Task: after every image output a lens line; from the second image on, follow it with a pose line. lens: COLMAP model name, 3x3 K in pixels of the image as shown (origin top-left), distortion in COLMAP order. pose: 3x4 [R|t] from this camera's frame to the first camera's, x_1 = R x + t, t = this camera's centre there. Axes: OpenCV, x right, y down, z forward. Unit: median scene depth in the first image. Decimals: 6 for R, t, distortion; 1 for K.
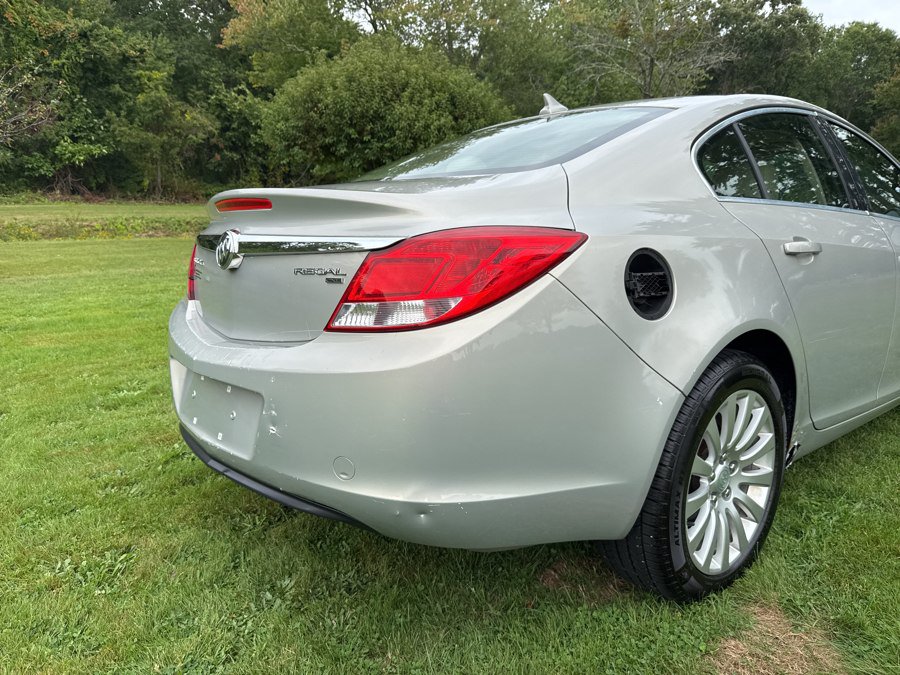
lens RADIAL K [[643.3, 0, 449.8], [0, 643.3, 338.8], [0, 0, 1]] dist [0.006762, -0.032703]
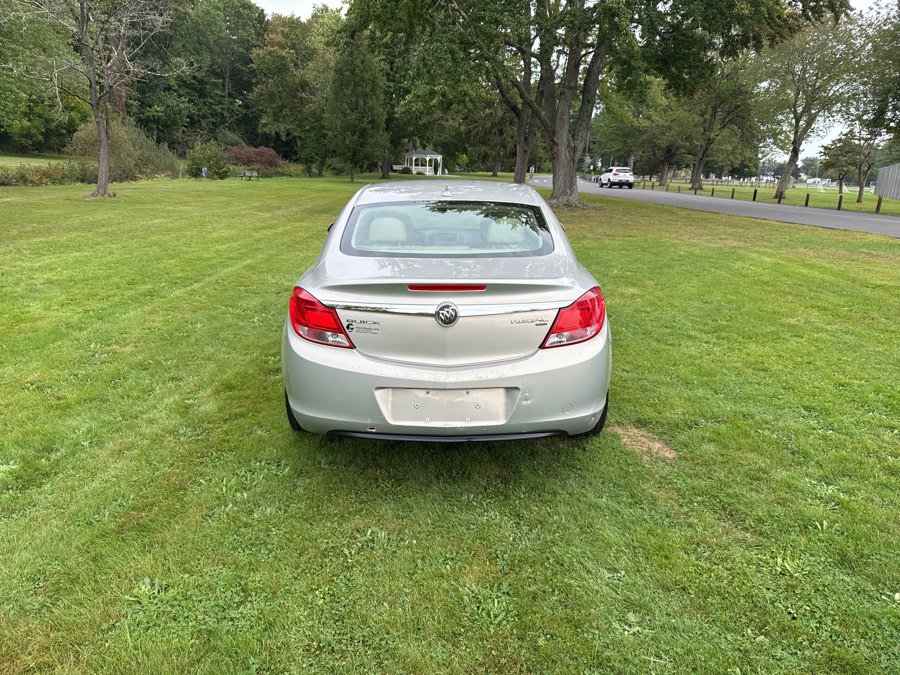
lens RADIAL K [[644.8, 0, 446.9], [0, 644.8, 339.3], [0, 0, 1]] dist [0.007019, -0.028884]
pose [[0.636619, -0.181125, 0.749607, -1.513409], [0.116776, 0.983460, 0.138456, -0.286177], [-0.762286, -0.000608, 0.647240, -0.088397]]
